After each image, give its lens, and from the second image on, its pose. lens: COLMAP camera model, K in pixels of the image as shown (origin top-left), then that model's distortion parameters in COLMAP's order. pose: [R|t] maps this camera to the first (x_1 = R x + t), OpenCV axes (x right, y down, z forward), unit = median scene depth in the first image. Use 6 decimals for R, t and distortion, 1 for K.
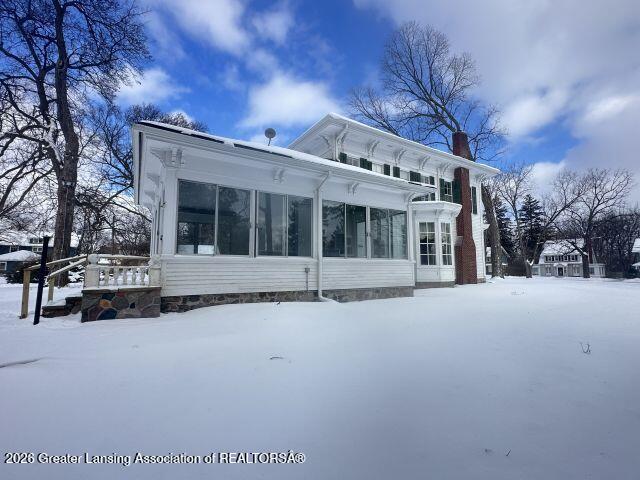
lens RADIAL K [[292.8, 0, 320.0], [0, 292.8, 240.0], [0, 0, 1]] dist [0.000349, 0.000003]
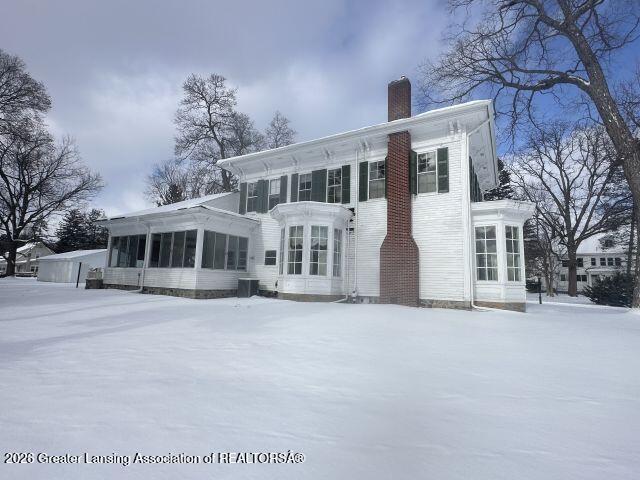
lens RADIAL K [[313.3, 0, 320.0], [0, 313.3, 240.0], [0, 0, 1]] dist [0.000488, 0.000055]
pose [[0.469615, -0.096504, -0.877581, 1.905621], [0.055362, 0.995271, -0.079820, 0.091782], [0.881134, -0.011100, 0.472736, 0.923514]]
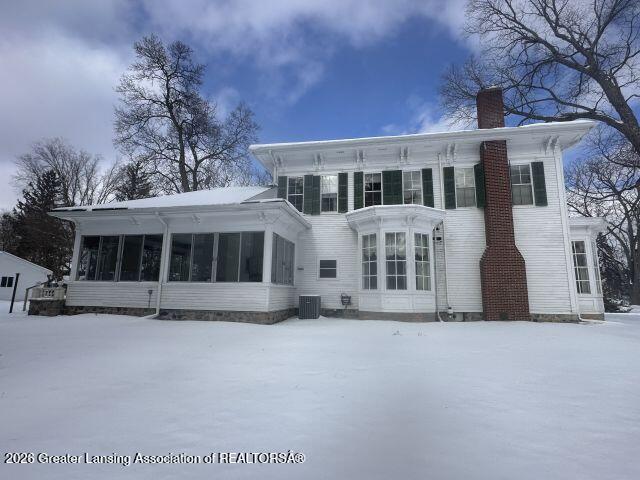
lens RADIAL K [[316.7, 0, 320.0], [0, 316.7, 240.0], [0, 0, 1]] dist [-0.001935, -0.000231]
pose [[0.736620, -0.098403, -0.669110, 1.229156], [0.050694, 0.994609, -0.090465, 0.035286], [0.674404, 0.032718, 0.737637, 0.413979]]
